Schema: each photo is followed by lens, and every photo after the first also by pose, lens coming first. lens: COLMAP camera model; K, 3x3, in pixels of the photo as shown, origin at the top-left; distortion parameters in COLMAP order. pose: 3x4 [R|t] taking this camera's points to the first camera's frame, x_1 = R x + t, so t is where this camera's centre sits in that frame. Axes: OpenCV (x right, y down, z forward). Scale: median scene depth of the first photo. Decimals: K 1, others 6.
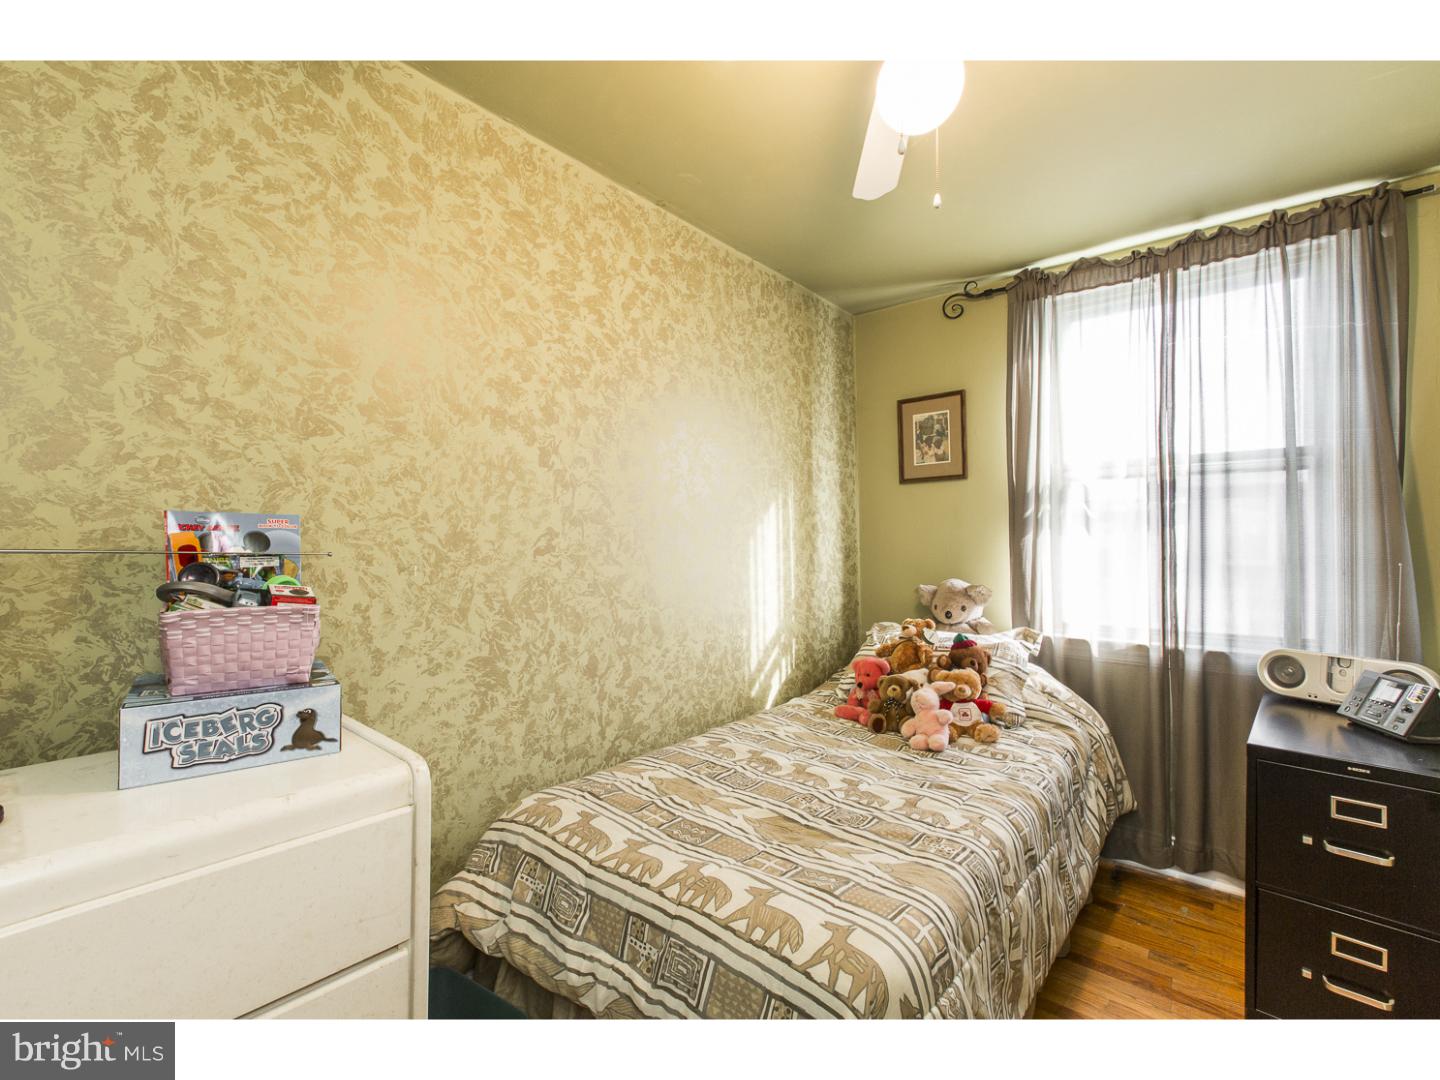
lens RADIAL K [[641.8, 0, 729.4], [0, 641.8, 538.0], [0, 0, 1]] dist [0.000056, 0.000230]
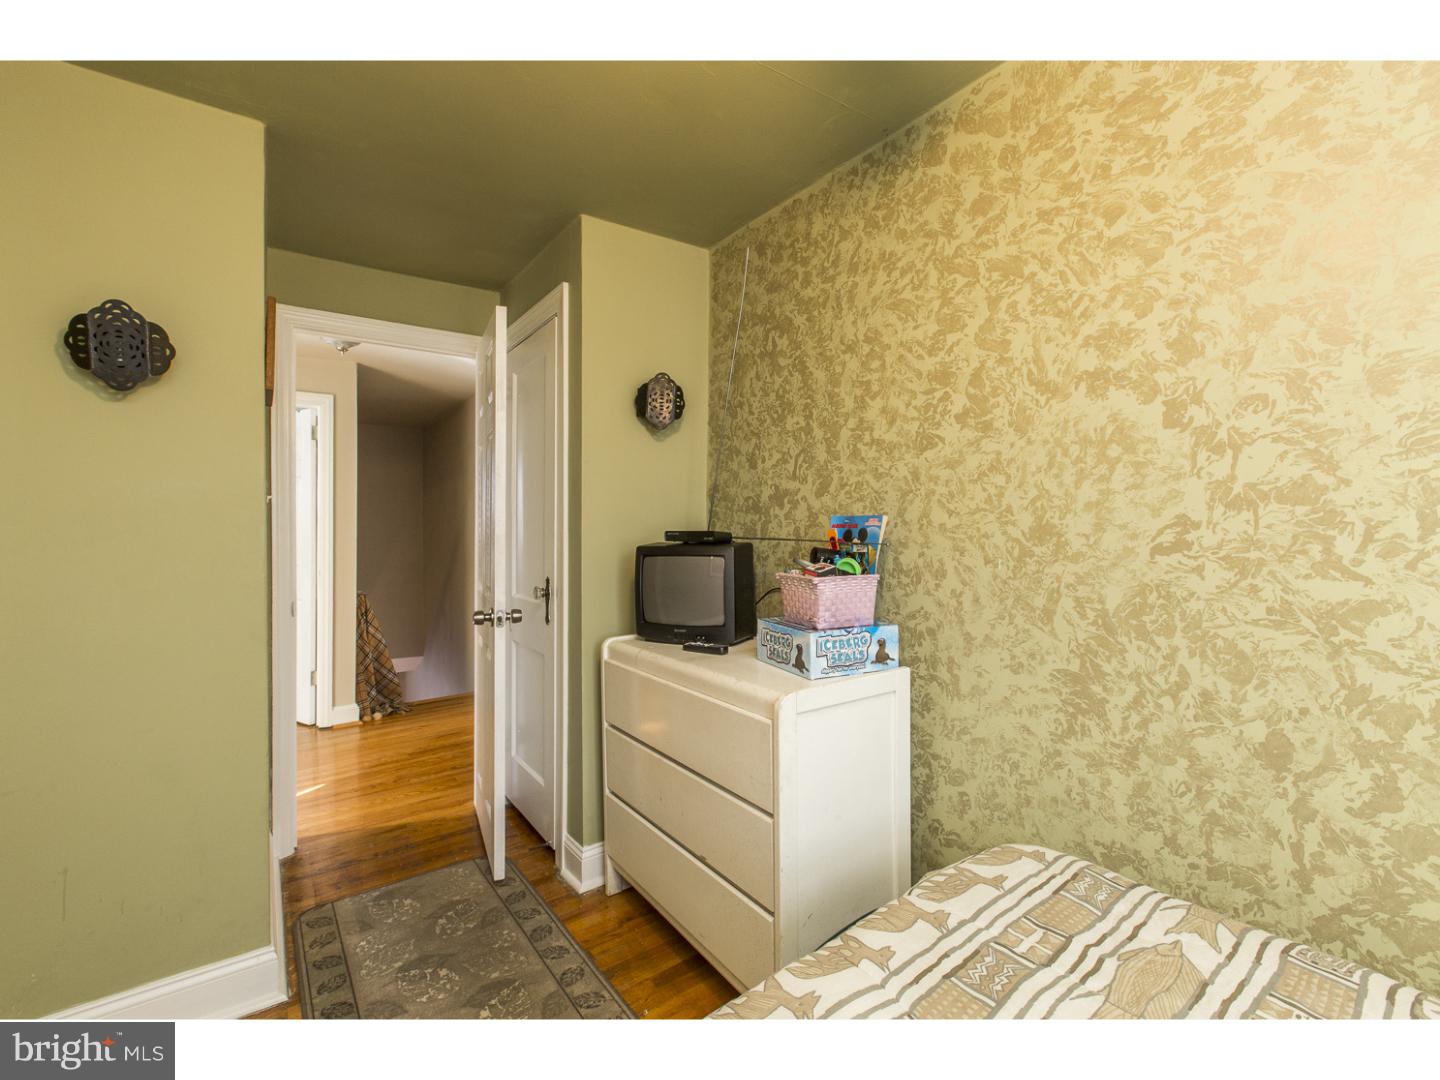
lens RADIAL K [[641.8, 0, 729.4], [0, 641.8, 538.0], [0, 0, 1]] dist [0.000056, 0.000230]
pose [[-0.241420, 0.003869, -0.970413, 0.551098], [0.002738, 0.999991, 0.003306, 0.005464], [0.970417, -0.001859, -0.241428, 0.774919]]
